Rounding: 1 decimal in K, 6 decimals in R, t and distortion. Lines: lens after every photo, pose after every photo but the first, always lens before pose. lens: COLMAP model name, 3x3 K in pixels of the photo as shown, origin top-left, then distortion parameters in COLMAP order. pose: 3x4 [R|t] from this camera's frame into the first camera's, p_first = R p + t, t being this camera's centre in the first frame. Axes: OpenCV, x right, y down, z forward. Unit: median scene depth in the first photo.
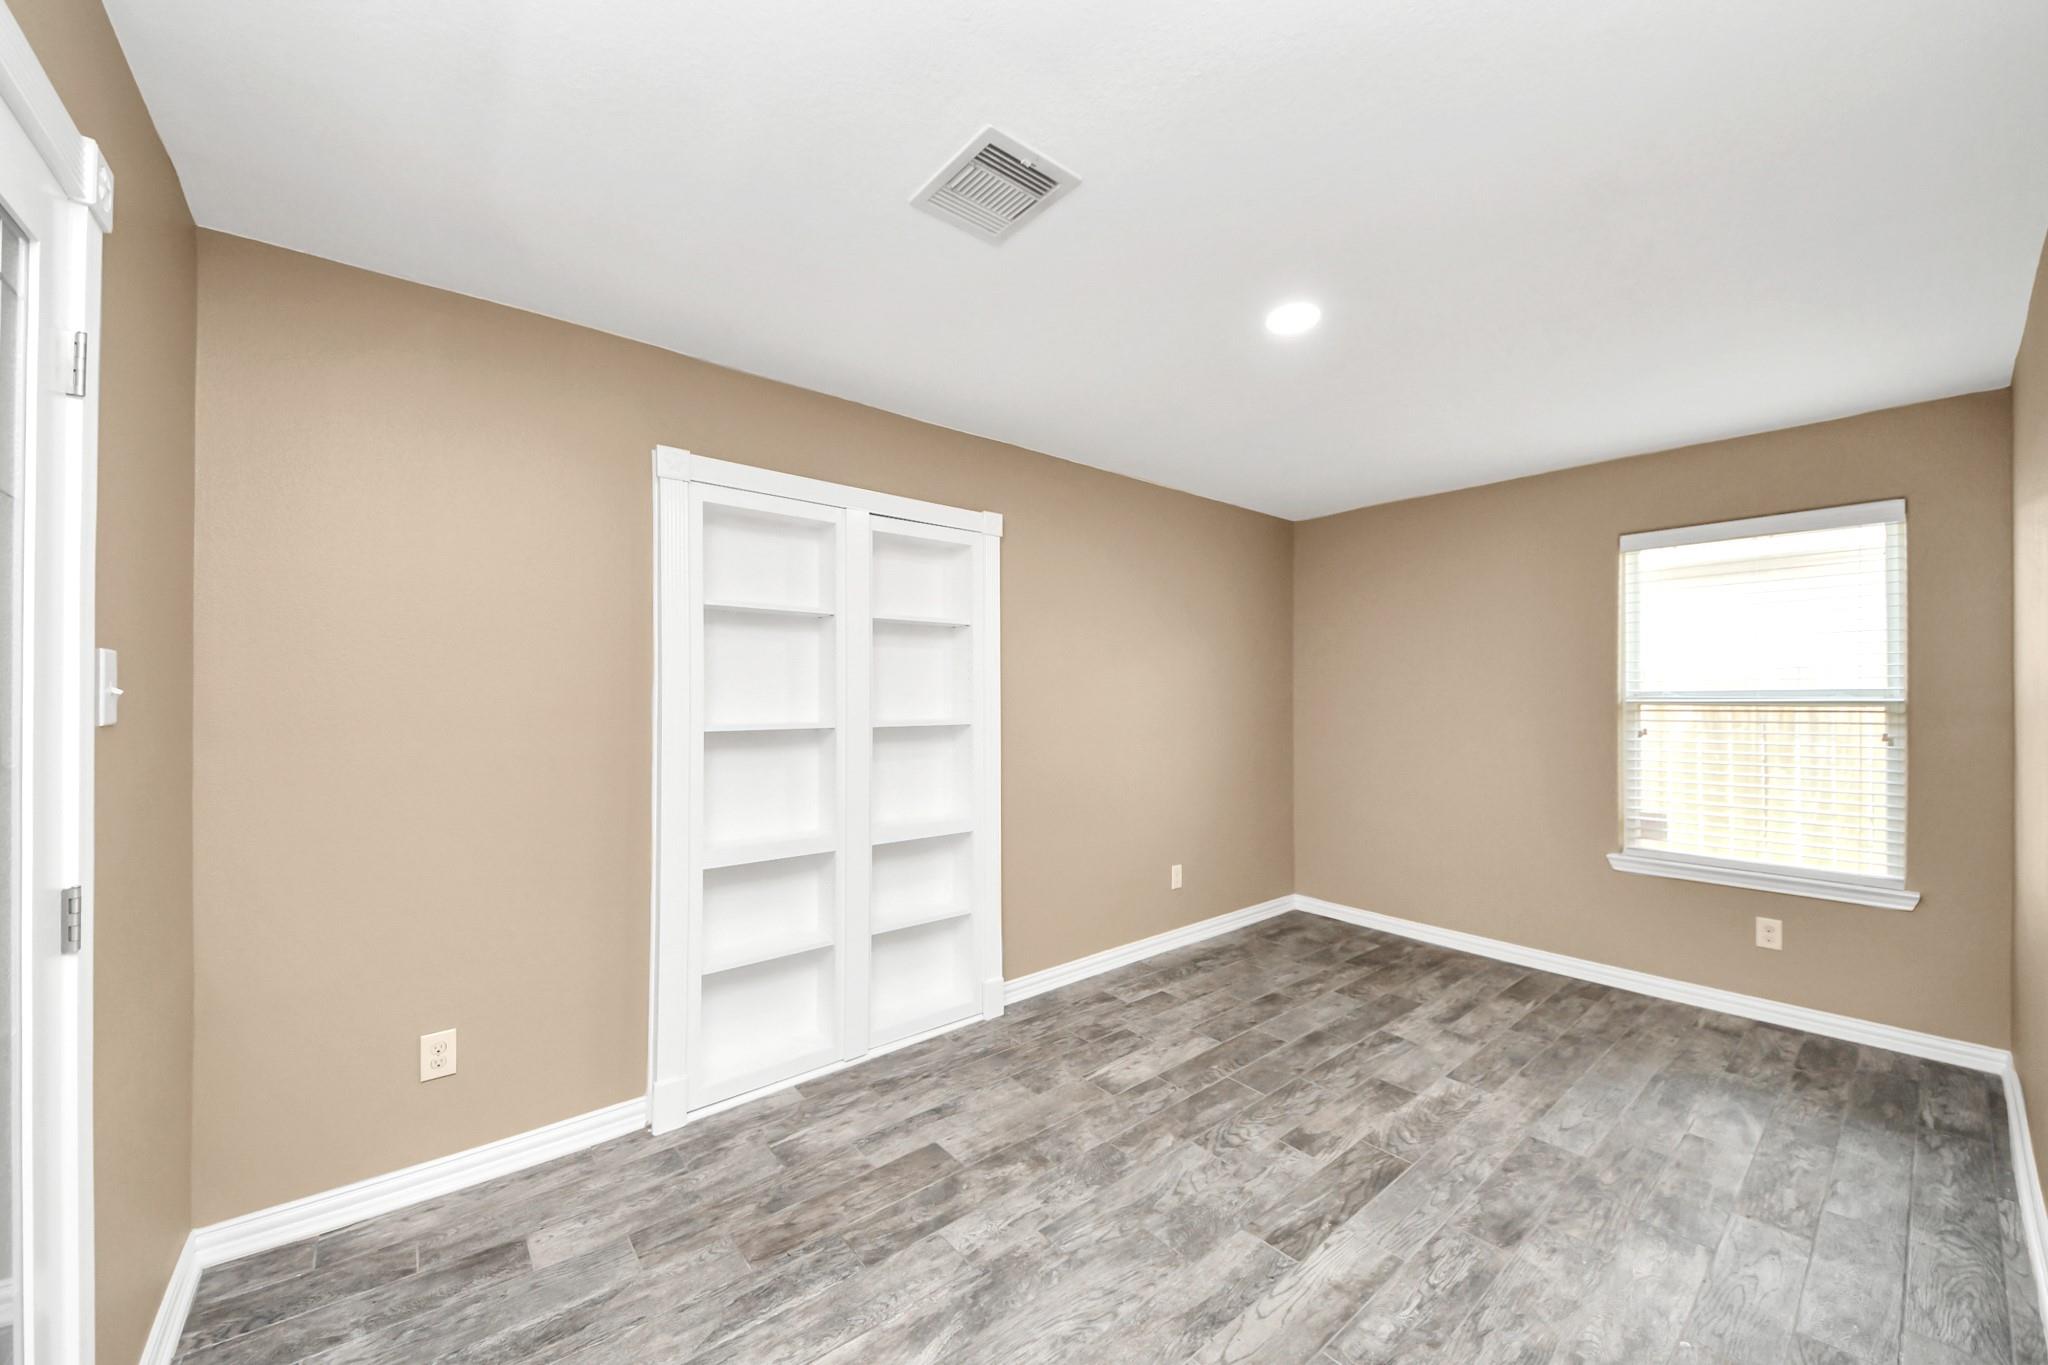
lens RADIAL K [[738.1, 0, 1042.0], [0, 738.1, 673.3], [0, 0, 1]] dist [0.019016, -0.011404]
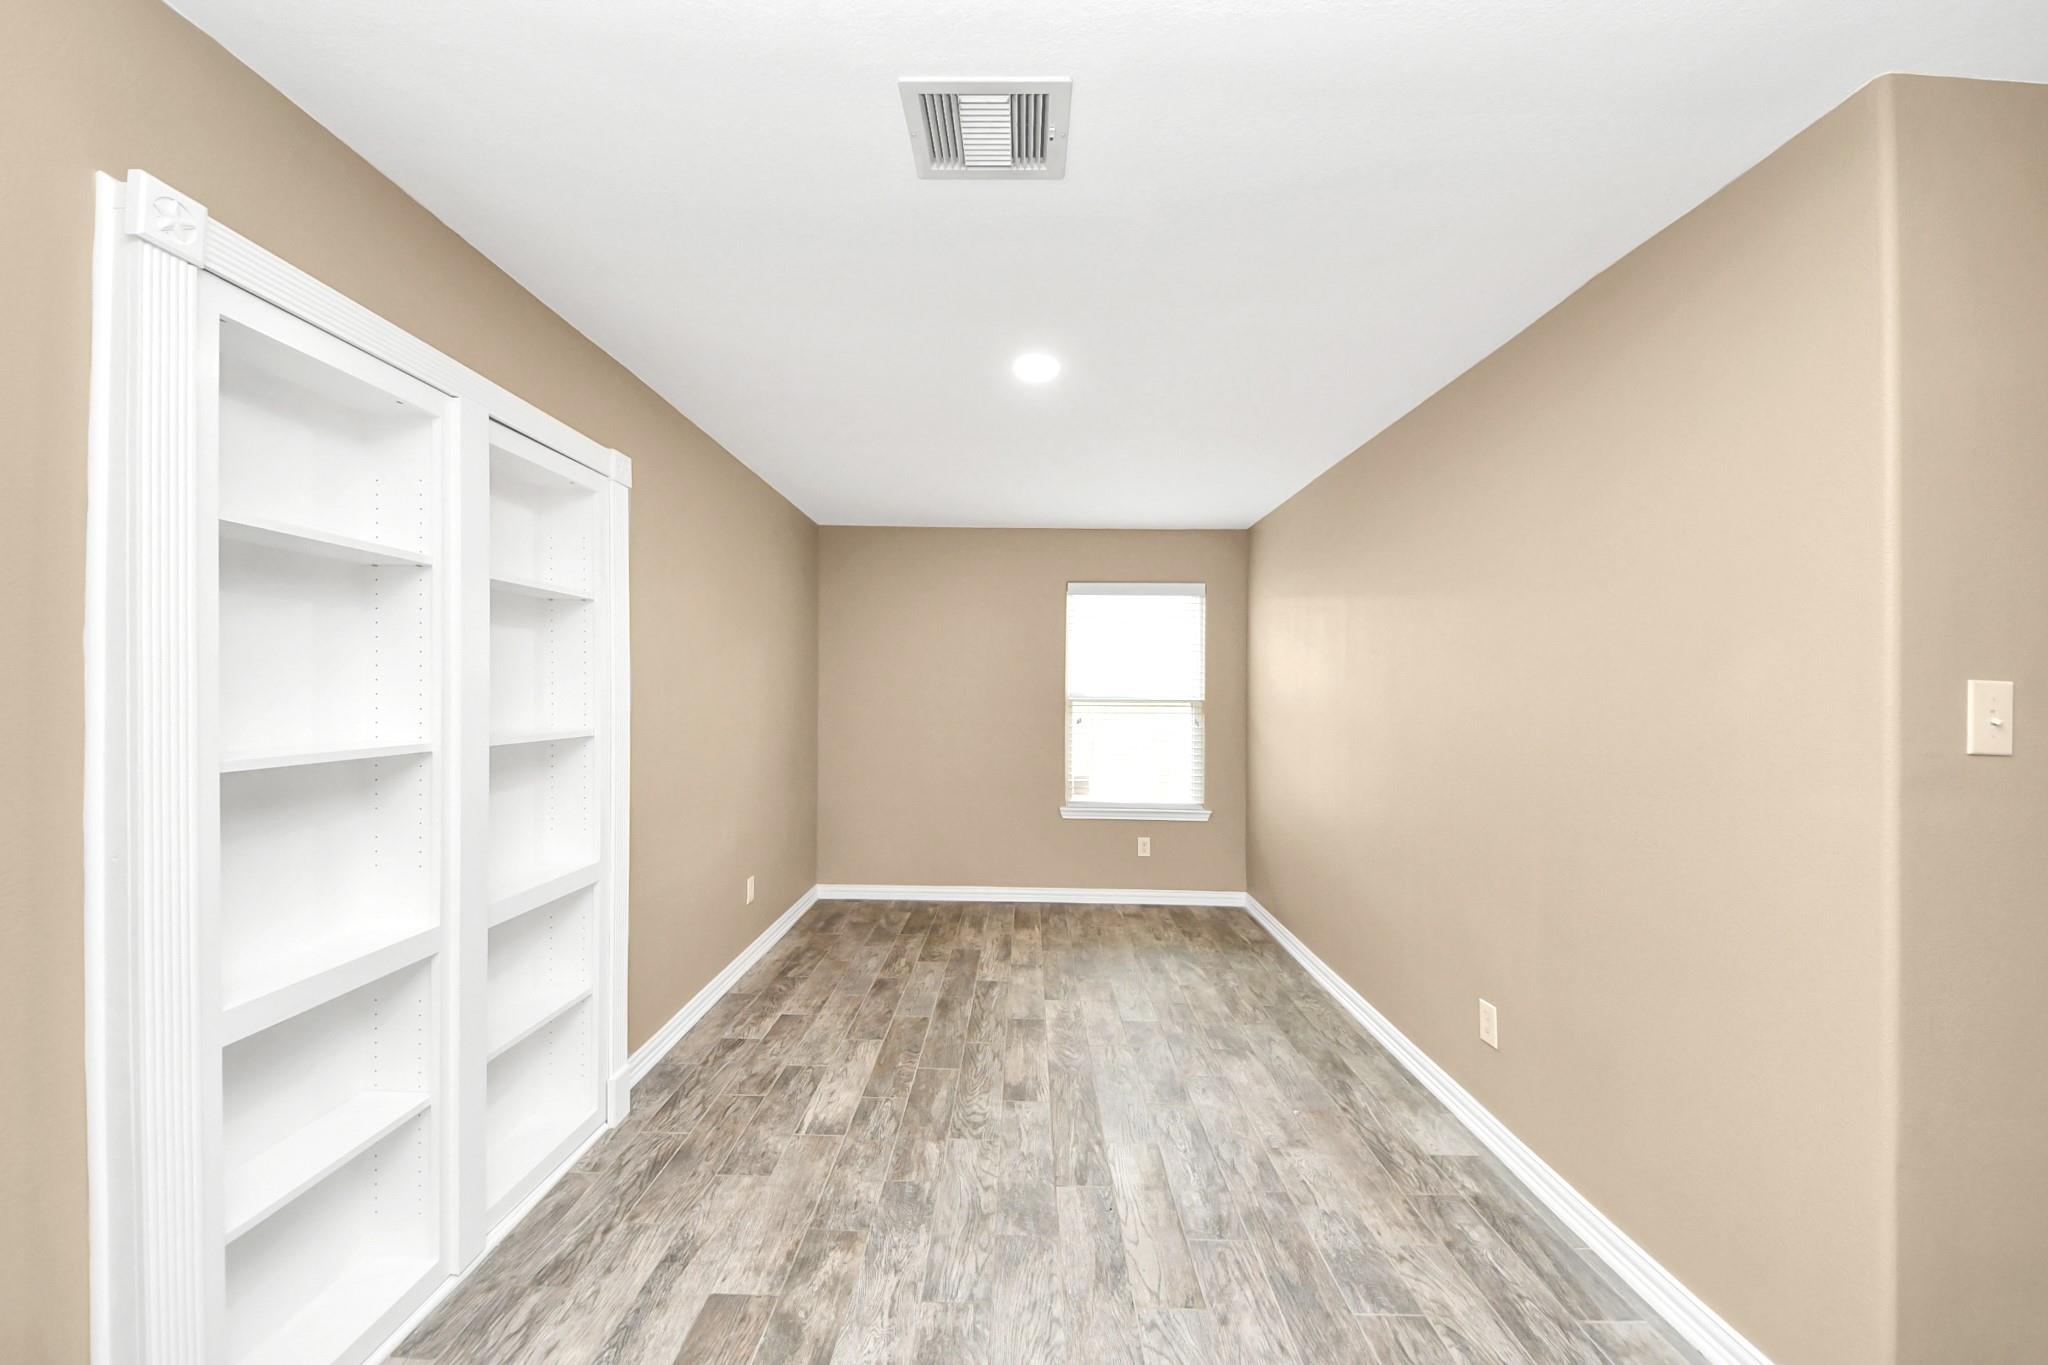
lens RADIAL K [[713.8, 0, 998.7], [0, 713.8, 683.2], [0, 0, 1]] dist [0.007123, -0.001520]
pose [[0.676101, 0.010087, 0.736740, -0.472080], [-0.030935, 0.999413, 0.014706, -0.013229], [-0.736159, -0.032734, 0.676016, 0.293811]]
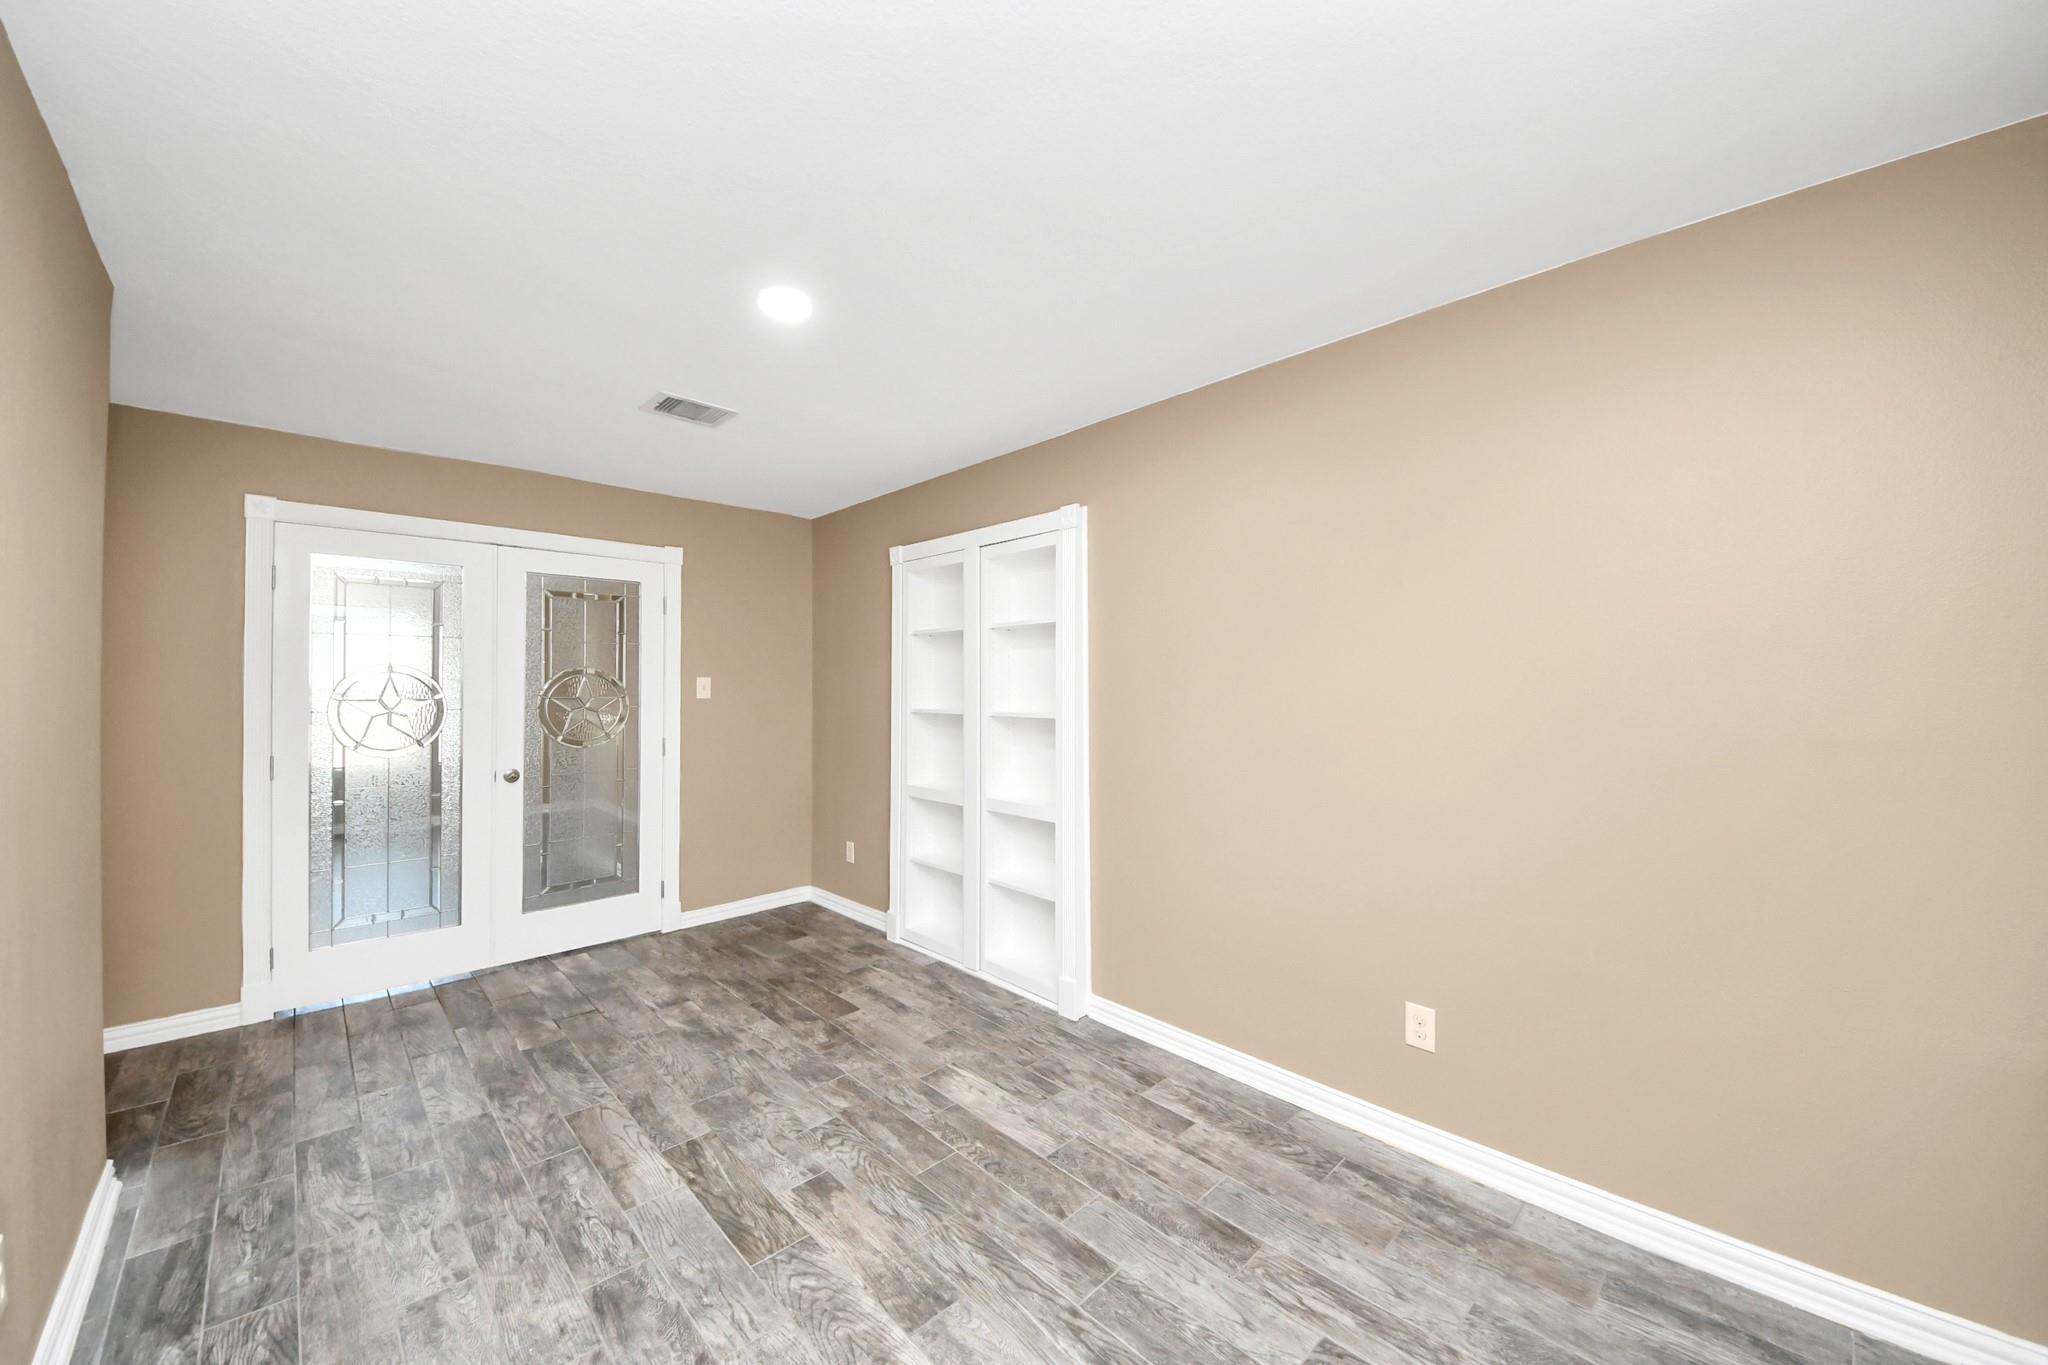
lens RADIAL K [[738.1, 0, 1016.1], [0, 738.1, 689.2], [0, 0, 1]] dist [0.019016, -0.011404]
pose [[0.079207, 0.007275, -0.996832, 1.249991], [0.036629, 0.999277, 0.010204, 0.008825], [0.996185, -0.037321, 0.078883, 1.159480]]
